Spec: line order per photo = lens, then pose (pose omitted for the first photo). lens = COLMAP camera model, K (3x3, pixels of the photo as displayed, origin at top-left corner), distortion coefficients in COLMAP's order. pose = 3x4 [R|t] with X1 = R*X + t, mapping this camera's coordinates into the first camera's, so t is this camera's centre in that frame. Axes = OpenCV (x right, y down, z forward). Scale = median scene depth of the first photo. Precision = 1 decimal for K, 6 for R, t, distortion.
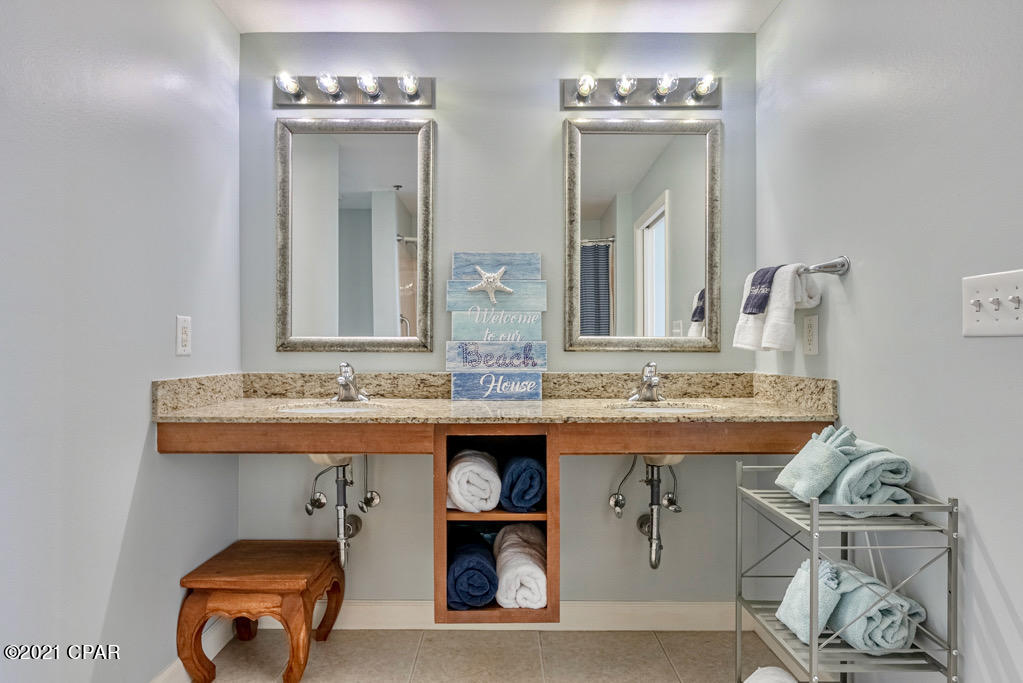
lens RADIAL K [[595.2, 0, 511.5], [0, 595.2, 341.5], [0, 0, 1]] dist [0.000066, -0.000600]
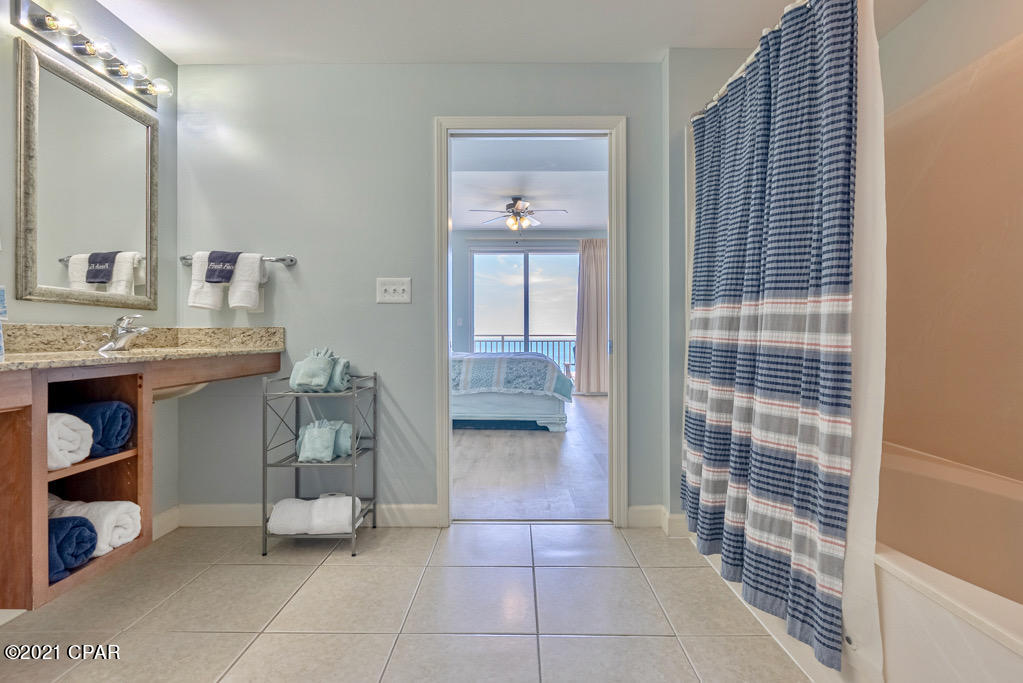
lens RADIAL K [[465.8, 0, 516.7], [0, 465.8, 342.3], [0, 0, 1]] dist [-0.000230, 0.000461]
pose [[0.002932, -0.010364, 0.999942, -0.762380], [-0.001315, 0.999945, 0.010368, 0.090621], [-0.999995, -0.001345, 0.002918, 0.319974]]
